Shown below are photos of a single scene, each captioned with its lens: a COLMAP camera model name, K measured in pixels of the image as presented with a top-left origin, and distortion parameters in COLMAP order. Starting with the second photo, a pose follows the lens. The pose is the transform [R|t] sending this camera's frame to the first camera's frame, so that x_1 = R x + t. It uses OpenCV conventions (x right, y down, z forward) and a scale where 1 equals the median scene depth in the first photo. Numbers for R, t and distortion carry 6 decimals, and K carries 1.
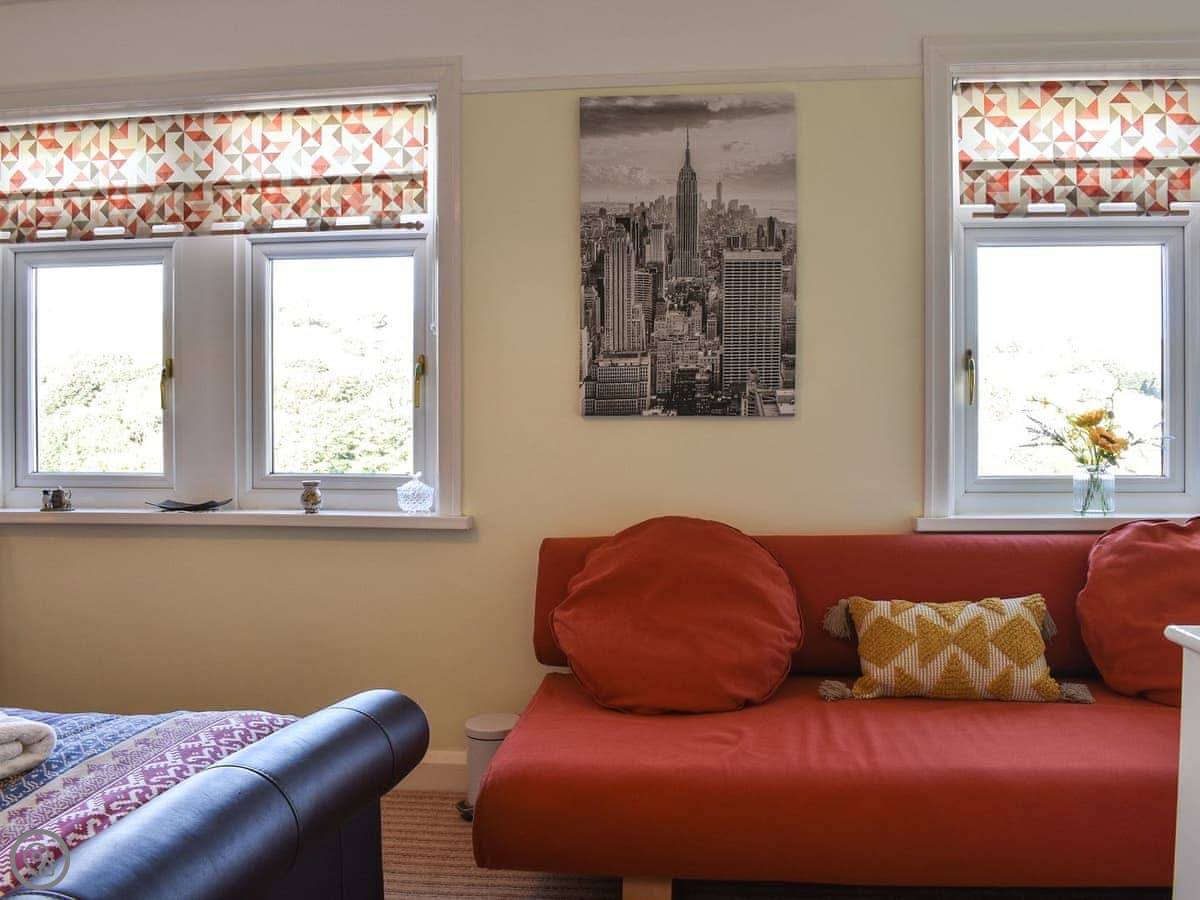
lens RADIAL K [[1065.7, 0, 600.0], [0, 1065.7, 450.0], [0, 0, 1]] dist [-0.100277, 0.021579]
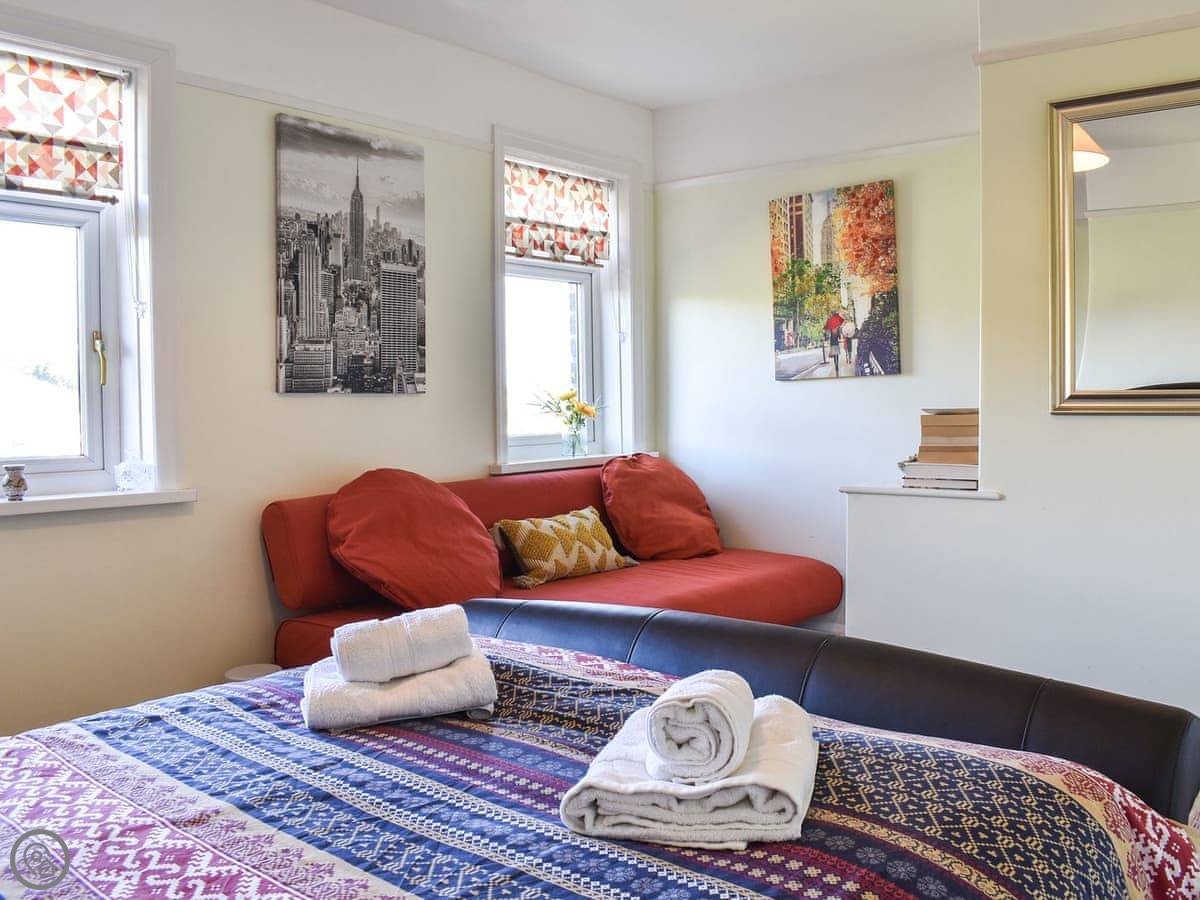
lens RADIAL K [[1065.7, 0, 600.0], [0, 1065.7, 450.0], [0, 0, 1]] dist [-0.100277, 0.021579]
pose [[0.543830, -0.041894, 0.838149, -0.796686], [0.028020, 0.999103, 0.031759, 0.002554], [-0.838728, 0.006214, 0.544516, 0.100074]]
